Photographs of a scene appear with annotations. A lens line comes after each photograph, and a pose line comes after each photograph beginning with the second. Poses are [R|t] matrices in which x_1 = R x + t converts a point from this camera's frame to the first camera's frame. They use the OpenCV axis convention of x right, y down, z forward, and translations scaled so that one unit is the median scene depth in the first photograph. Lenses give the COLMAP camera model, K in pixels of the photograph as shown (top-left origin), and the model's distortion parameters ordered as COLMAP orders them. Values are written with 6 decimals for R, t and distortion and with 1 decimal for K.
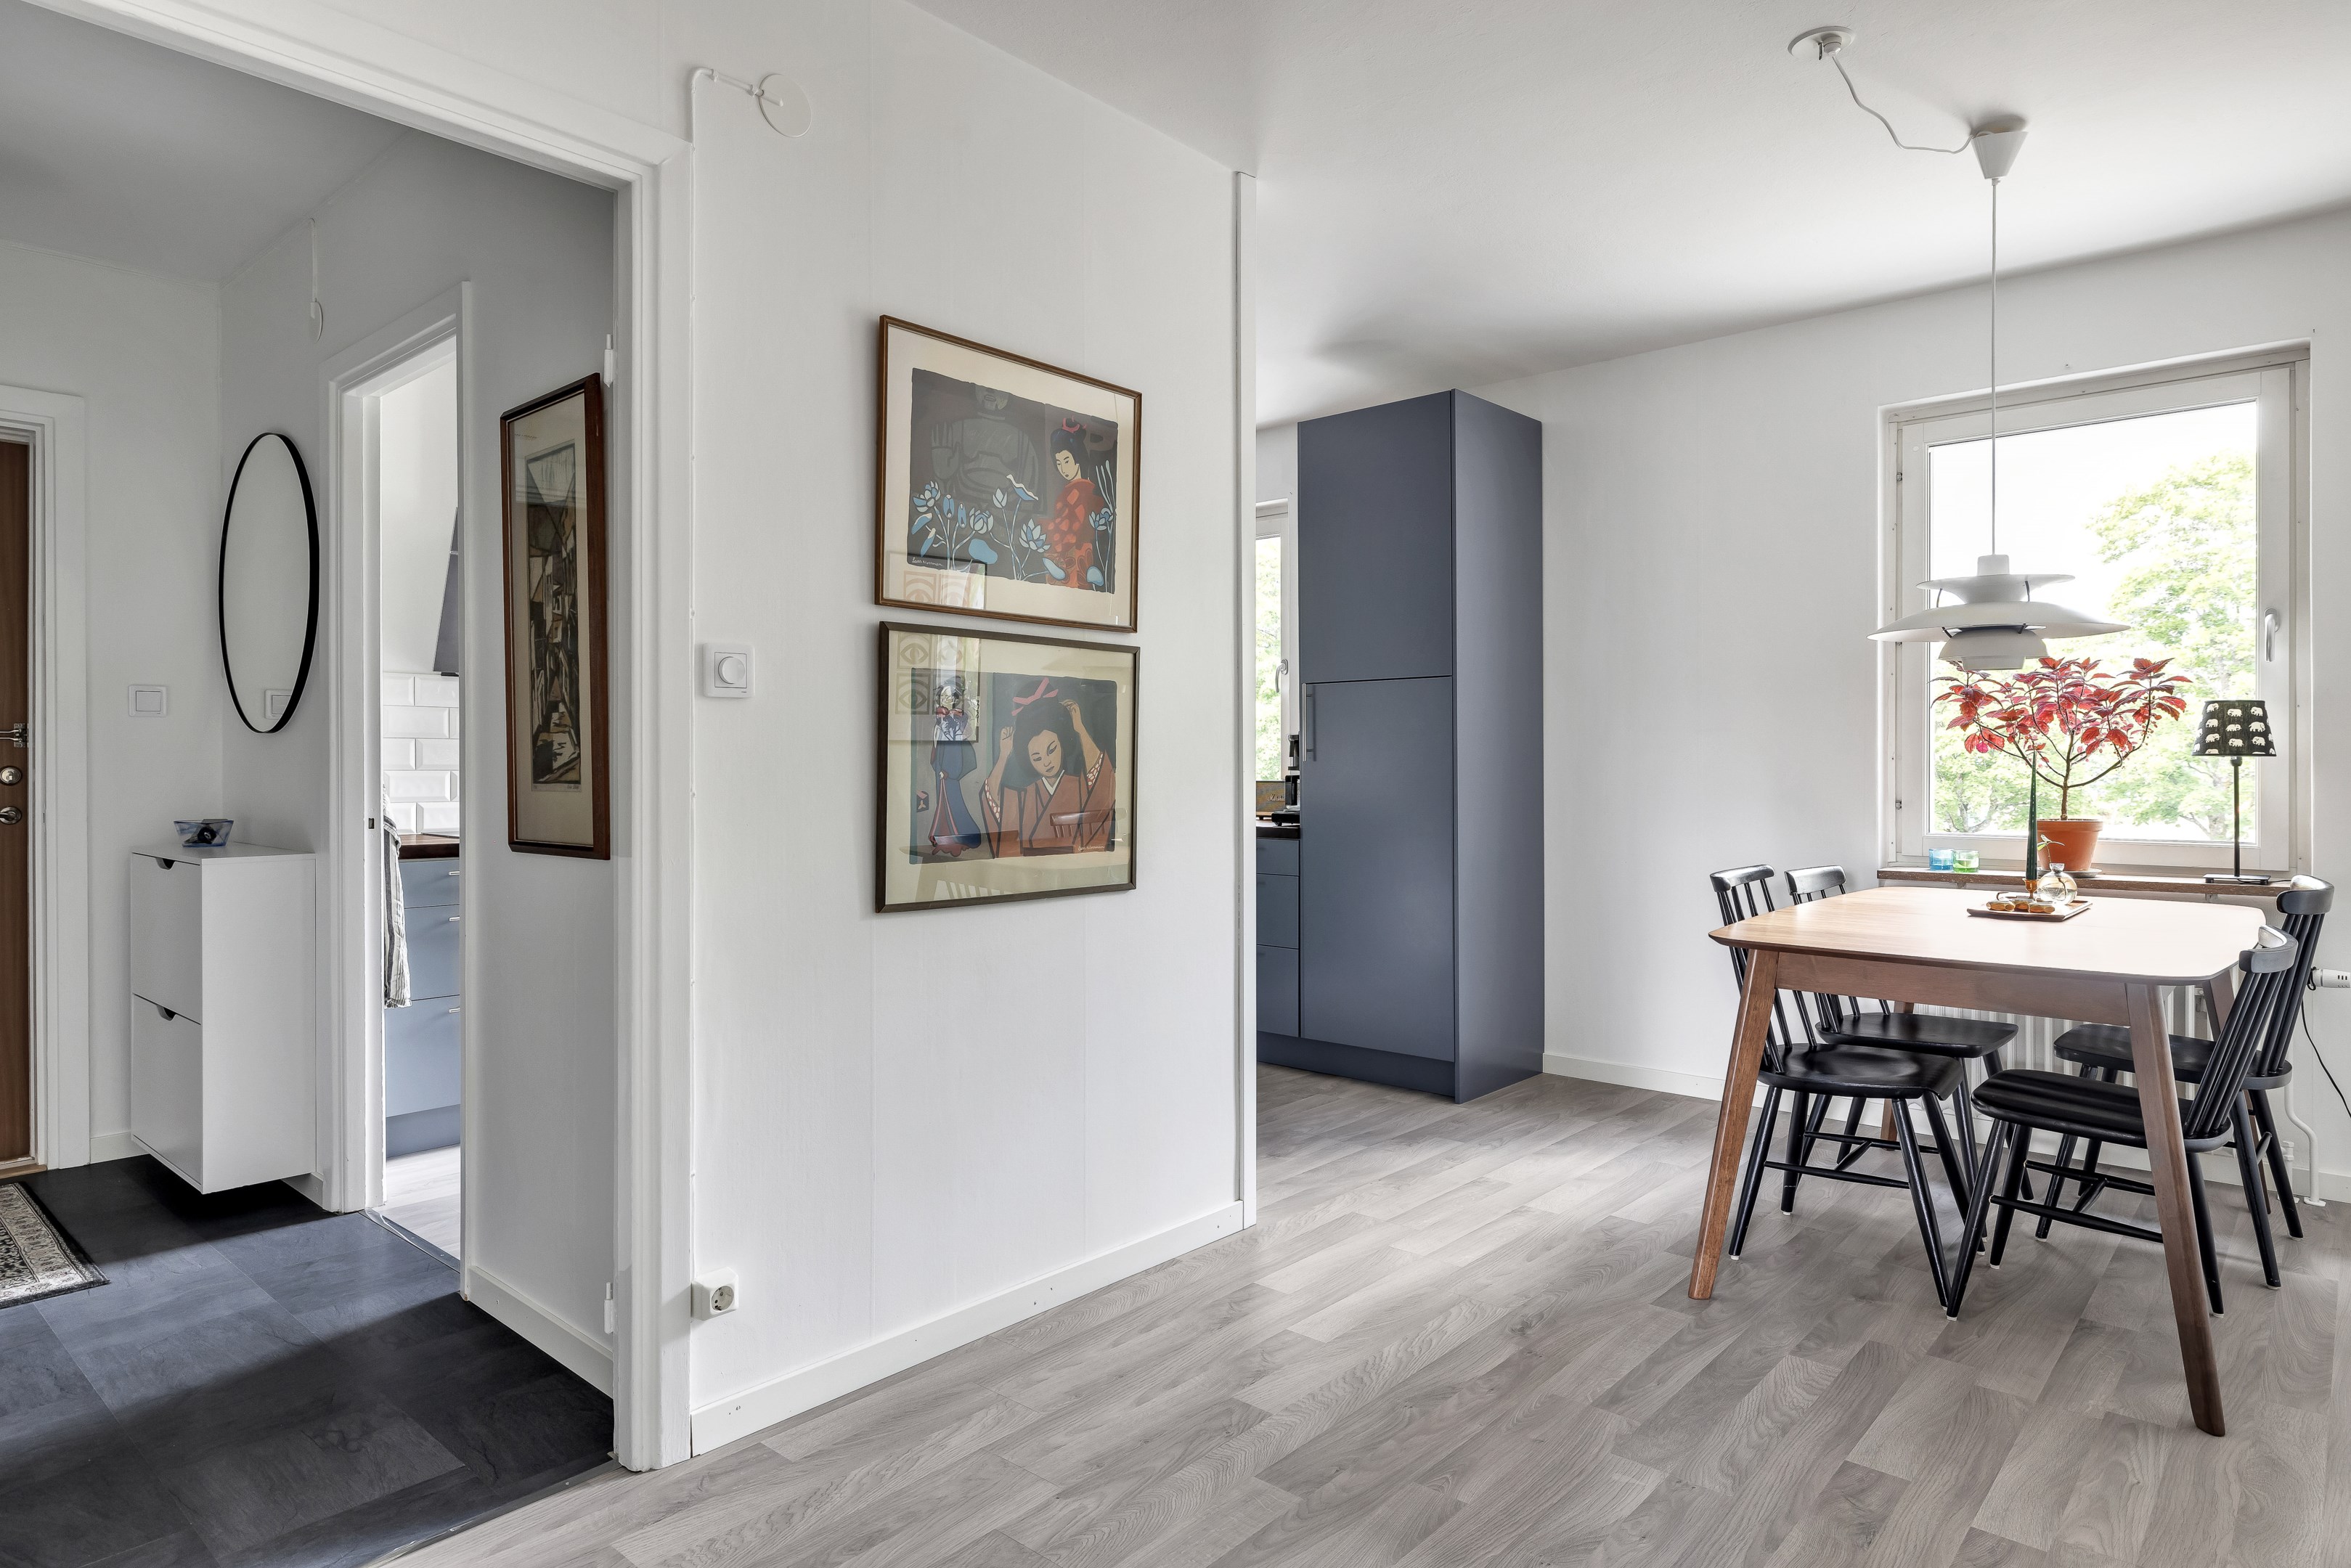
lens RADIAL K [[1399.3, 0, 1157.7], [0, 1399.3, 769.3], [0, 0, 1]] dist [0.013464, -0.004601]
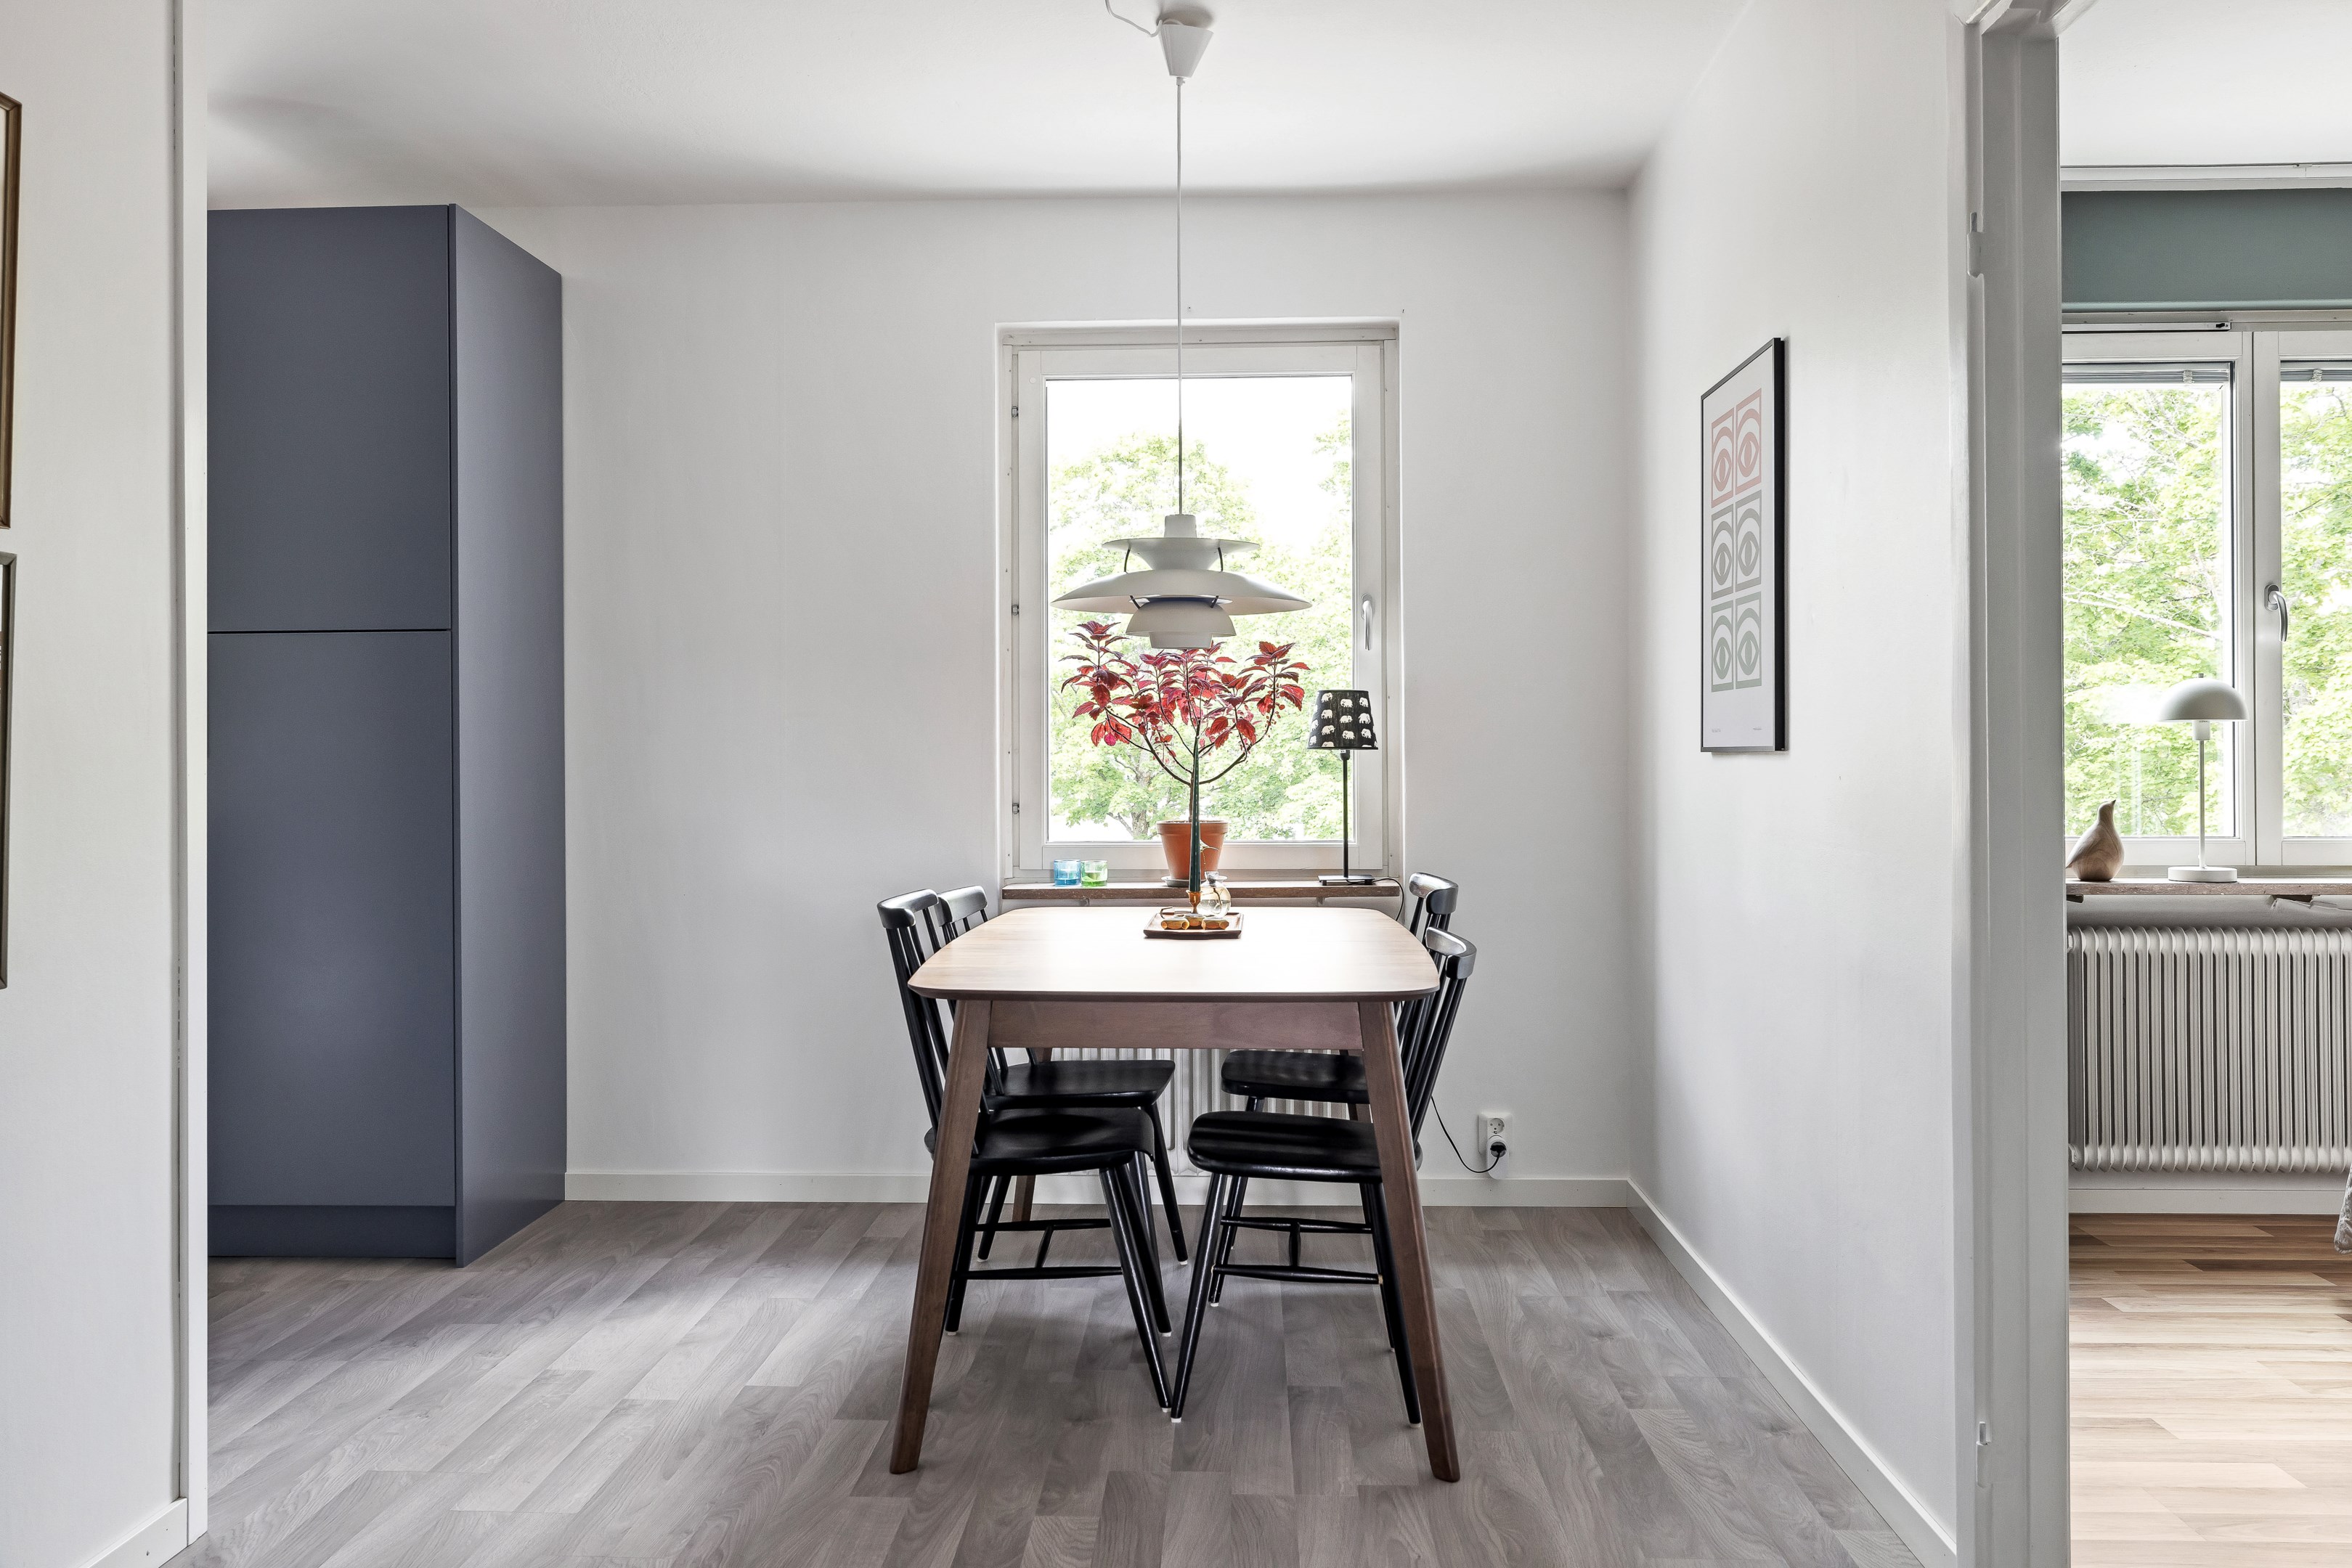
lens RADIAL K [[1864.7, 0, 1197.3], [0, 1864.7, 745.5], [0, 0, 1]] dist [0.003144, 0.005140]
pose [[0.768715, 0.001420, 0.639589, -0.107892], [0.006366, 0.999931, -0.009871, -0.000239], [-0.639559, 0.011659, 0.768653, 0.104768]]
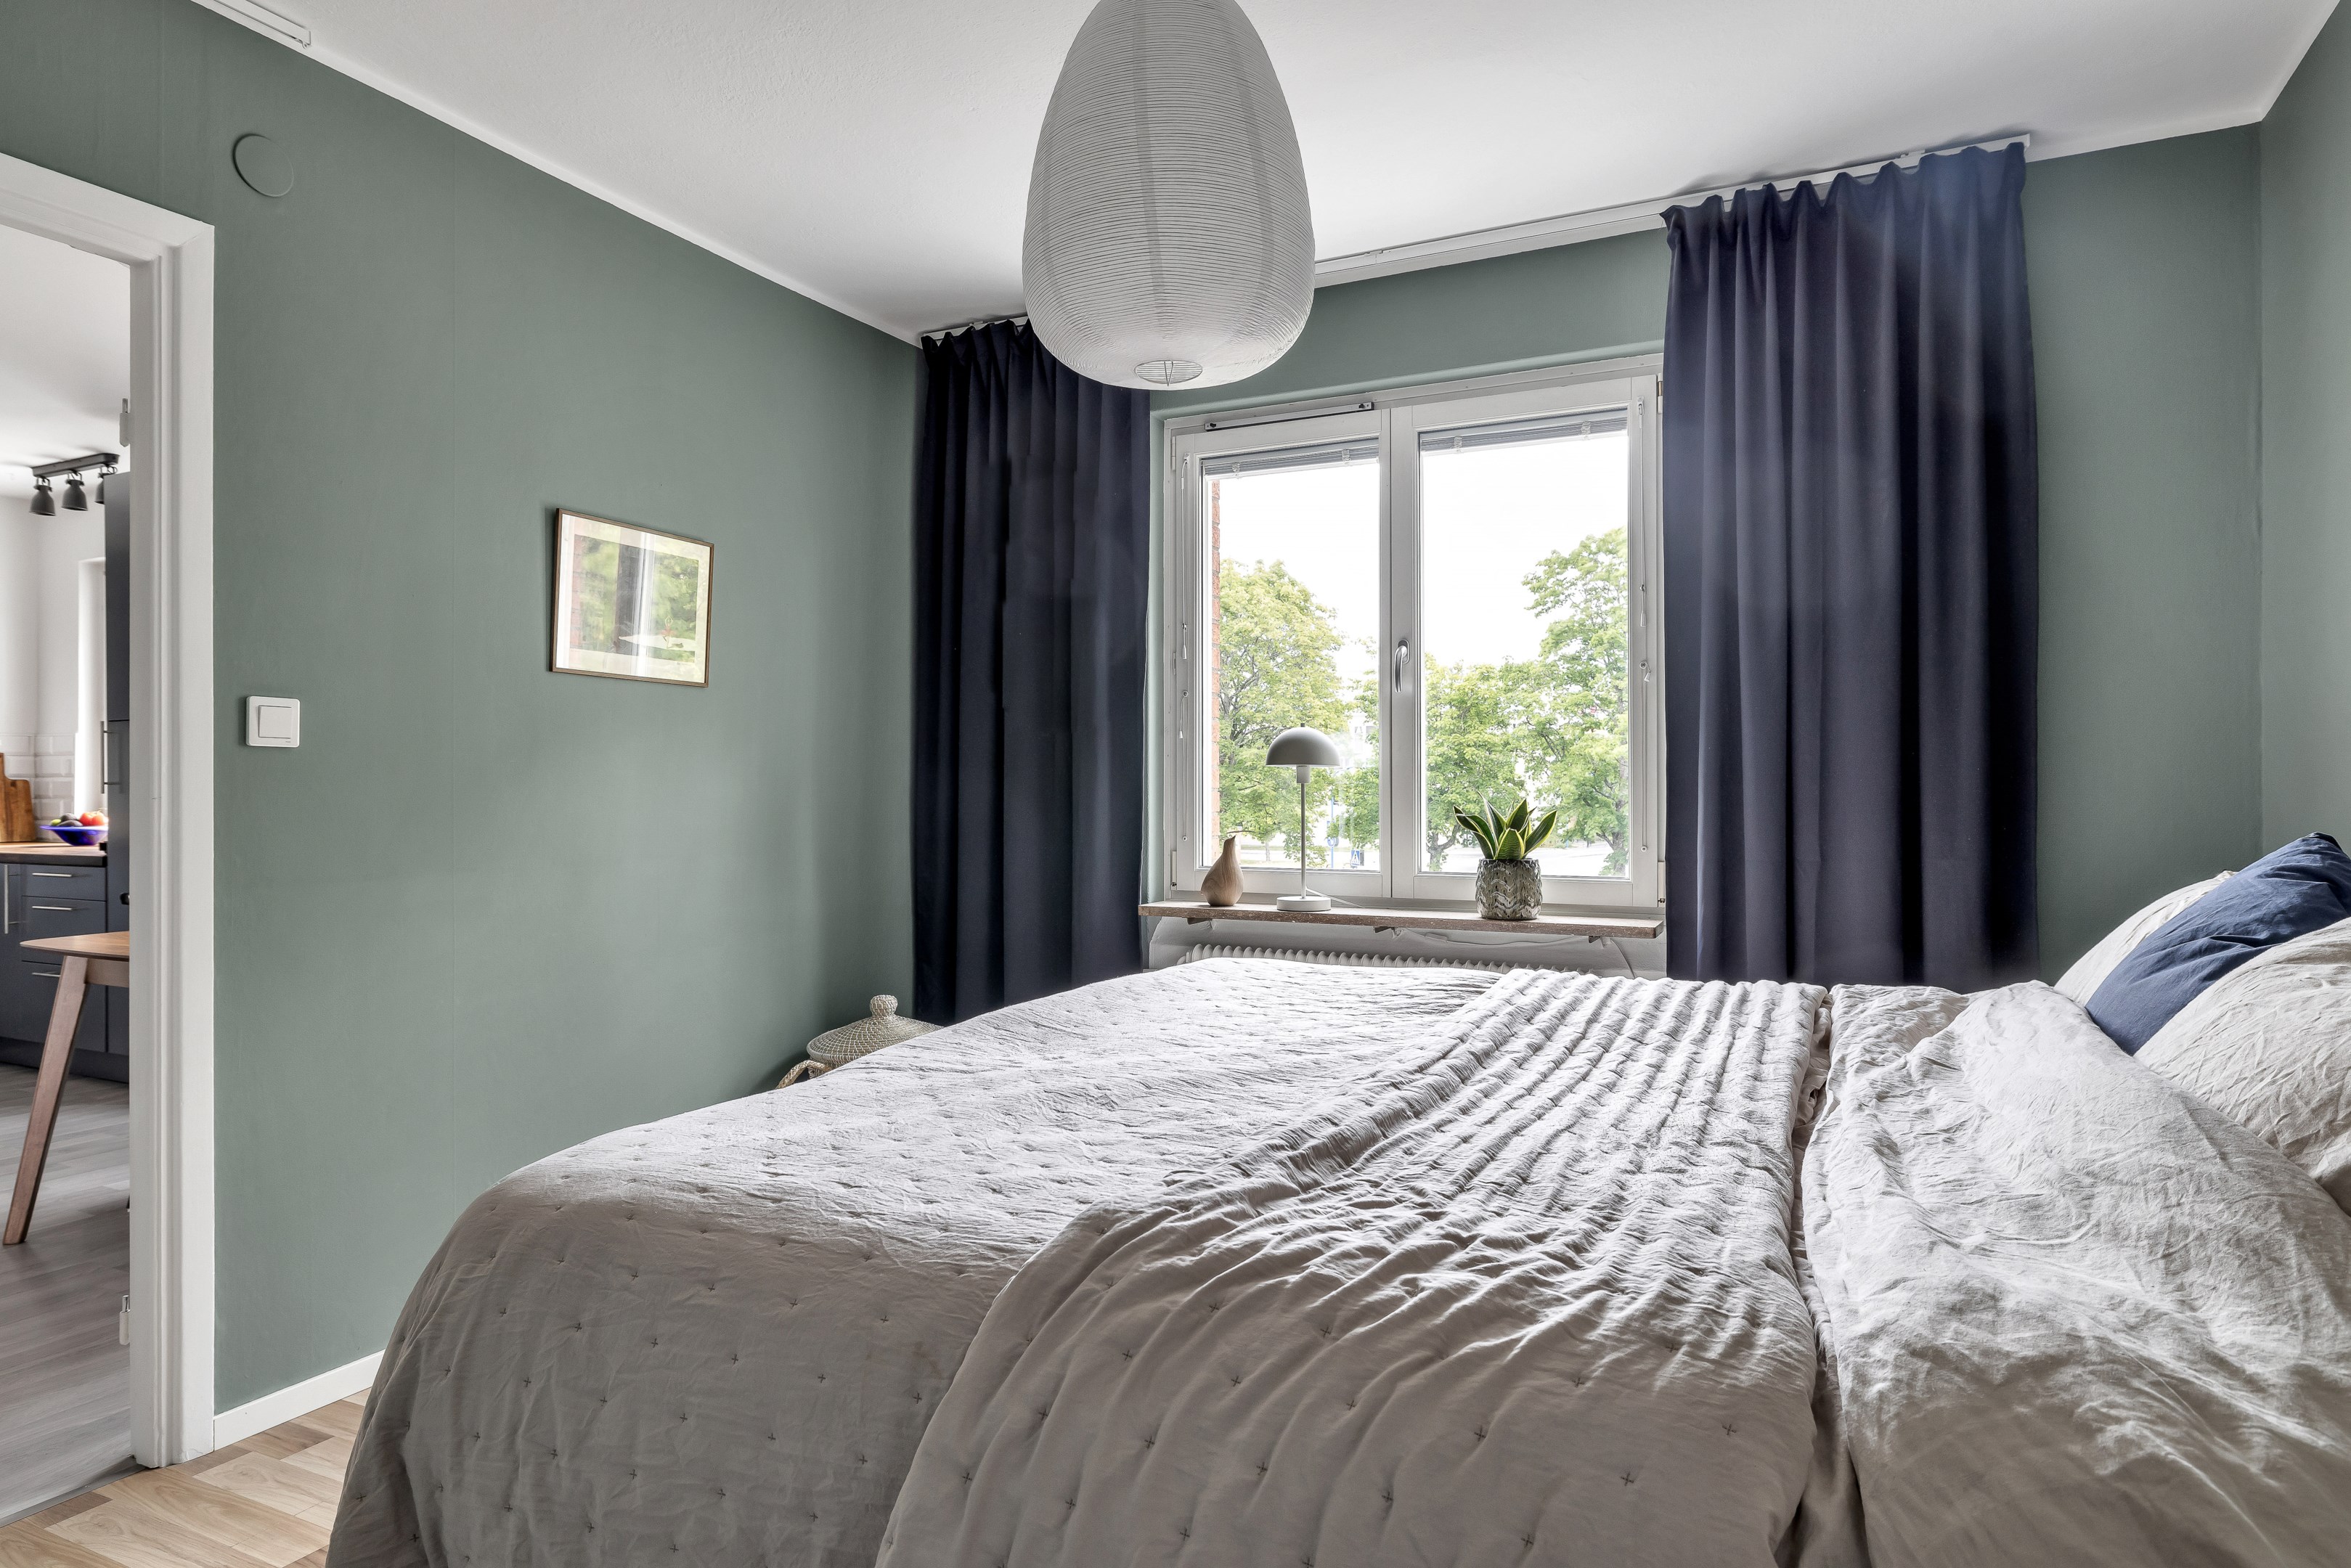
lens RADIAL K [[1399.3, 0, 1185.7], [0, 1399.3, 794.8], [0, 0, 1]] dist [0.013464, -0.004601]
pose [[0.969508, 0.001820, 0.245051, 0.873587], [-0.000346, 0.999982, -0.006058, 0.003421], [-0.245058, 0.005788, 0.969491, -0.359695]]
